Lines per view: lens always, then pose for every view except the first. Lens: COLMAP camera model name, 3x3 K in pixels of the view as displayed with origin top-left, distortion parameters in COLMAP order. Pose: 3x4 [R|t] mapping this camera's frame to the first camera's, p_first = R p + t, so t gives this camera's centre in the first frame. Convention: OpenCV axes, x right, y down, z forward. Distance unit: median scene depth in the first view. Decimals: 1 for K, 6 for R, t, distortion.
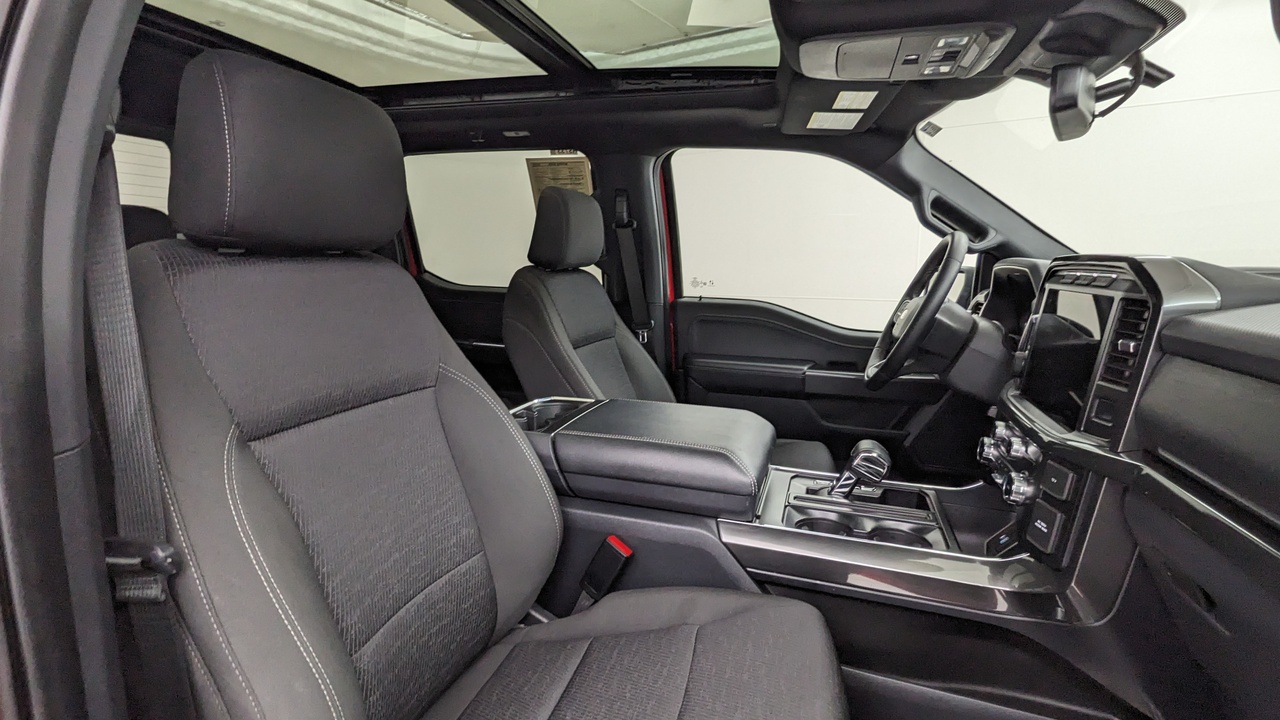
lens RADIAL K [[602.2, 0, 642.2], [0, 602.2, 359.4], [0, 0, 1]] dist [0.001006, -0.000614]
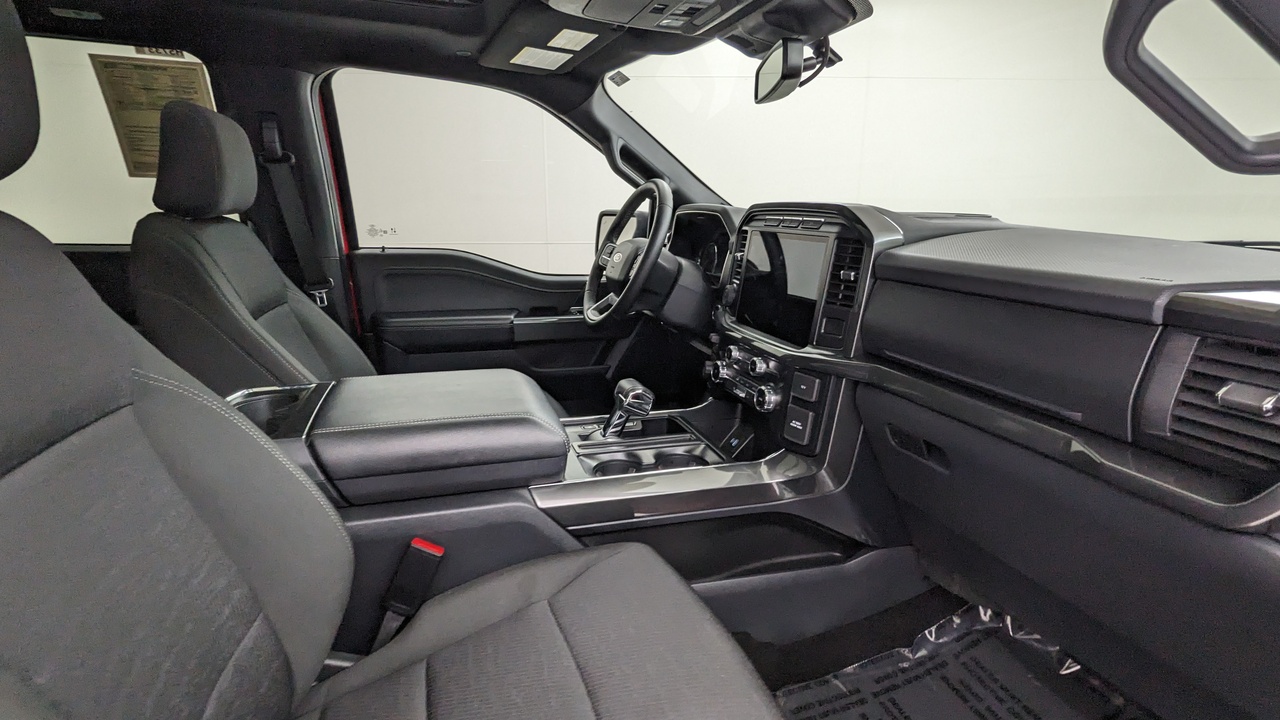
lens RADIAL K [[602.2, 0, 642.2], [0, 602.2, 359.4], [0, 0, 1]] dist [0.001006, -0.000614]
pose [[0.822413, -0.140497, 0.551269, -0.190189], [0.090371, 0.988984, 0.117233, -0.022812], [-0.561667, -0.046595, 0.826050, 0.114333]]
